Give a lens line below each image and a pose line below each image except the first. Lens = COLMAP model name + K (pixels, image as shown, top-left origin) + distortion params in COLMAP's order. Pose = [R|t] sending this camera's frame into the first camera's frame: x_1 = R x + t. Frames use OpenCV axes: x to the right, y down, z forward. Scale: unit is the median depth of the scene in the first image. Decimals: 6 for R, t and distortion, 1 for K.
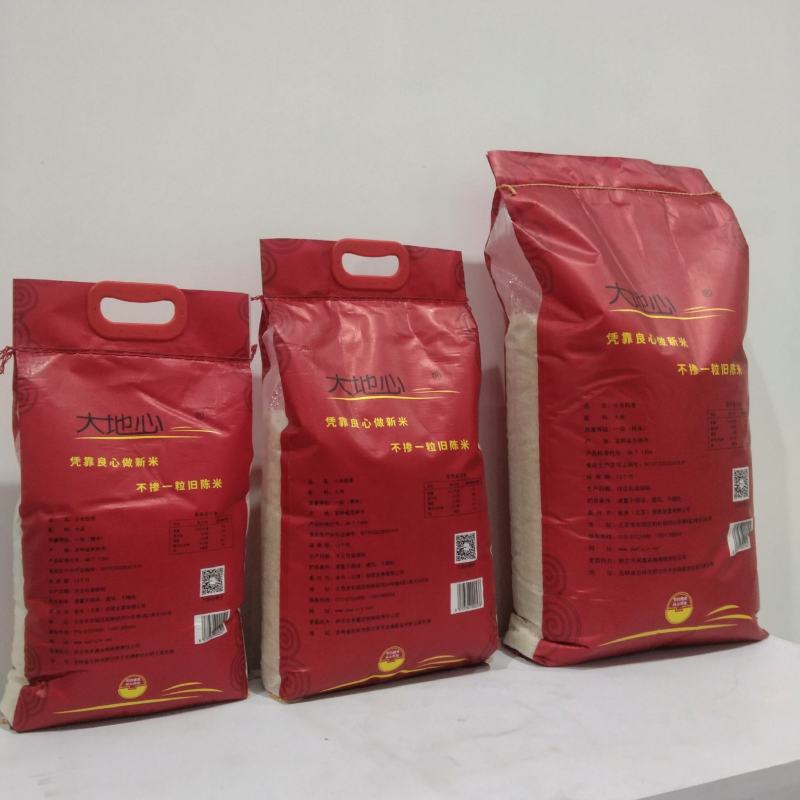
lens RADIAL K [[866.9, 0, 400.0], [0, 866.9, 400.0], [0, 0, 1]] dist [0.144678, -0.461665]
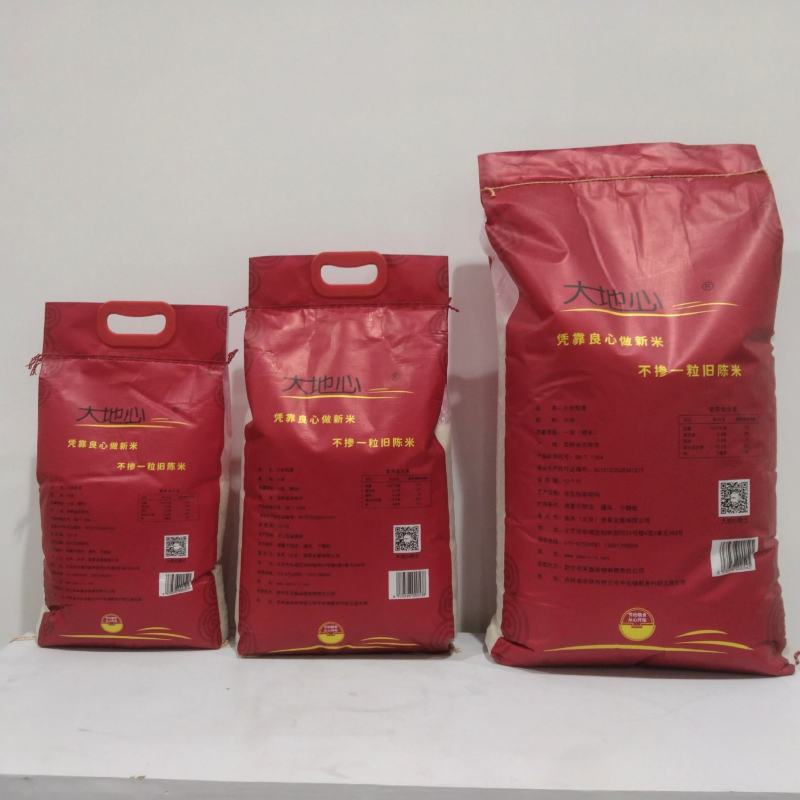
lens RADIAL K [[866.9, 0, 400.0], [0, 866.9, 400.0], [0, 0, 1]] dist [0.144678, -0.461665]
pose [[0.896673, 0.018250, -0.442317, 0.596873], [-0.011625, 0.999776, 0.017684, -0.020749], [0.442540, -0.010715, 0.896685, 0.053708]]
